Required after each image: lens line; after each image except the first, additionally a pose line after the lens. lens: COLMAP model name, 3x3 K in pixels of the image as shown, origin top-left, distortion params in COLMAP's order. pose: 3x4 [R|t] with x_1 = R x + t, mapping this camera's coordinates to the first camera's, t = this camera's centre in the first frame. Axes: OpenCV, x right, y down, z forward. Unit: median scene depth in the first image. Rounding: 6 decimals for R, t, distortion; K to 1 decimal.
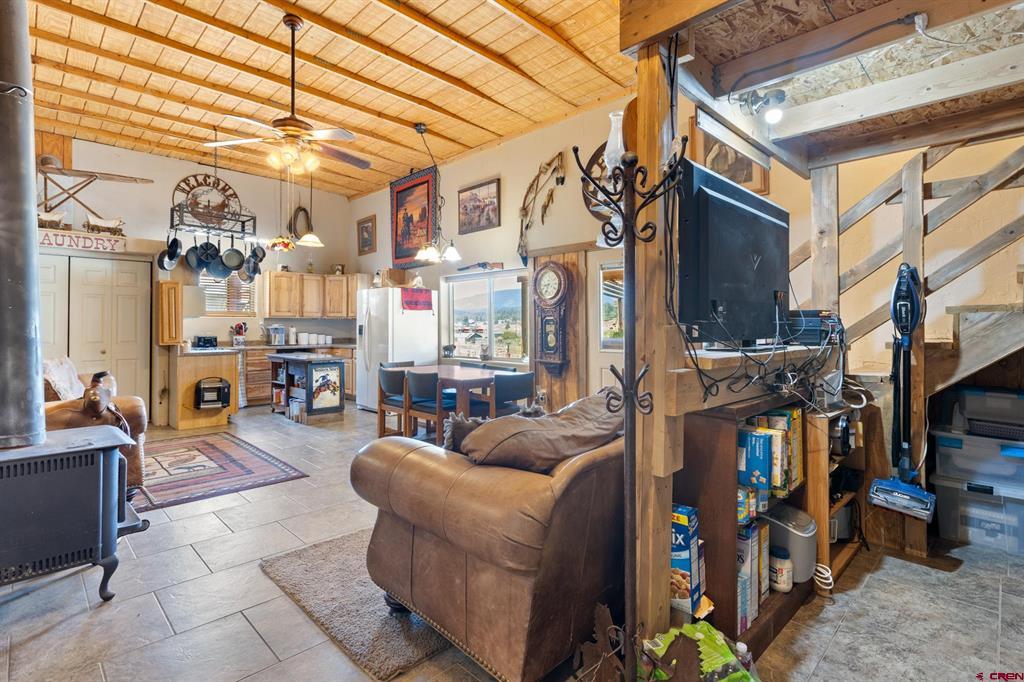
lens RADIAL K [[493.4, 0, 516.4], [0, 493.4, 318.9], [0, 0, 1]] dist [0.002967, -0.000557]
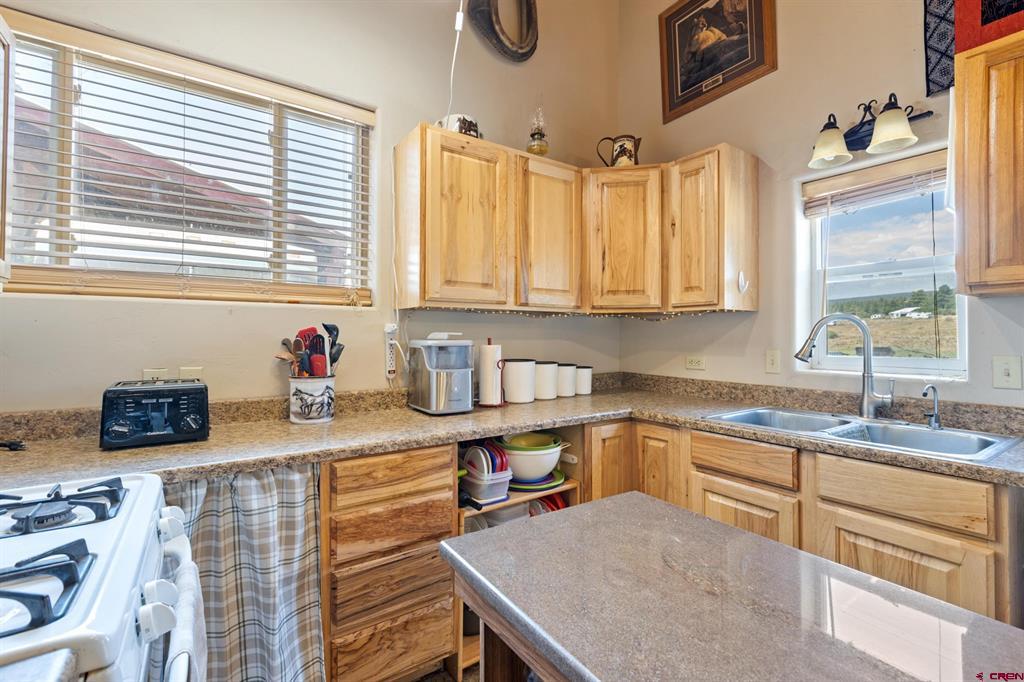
lens RADIAL K [[464.4, 0, 514.4], [0, 464.4, 331.7], [0, 0, 1]] dist [0.004139, 0.000071]
pose [[0.983611, -0.001012, -0.180303, -0.522868], [0.001398, 0.999997, 0.002018, 0.013255], [0.180301, -0.002237, 0.983609, 0.984612]]
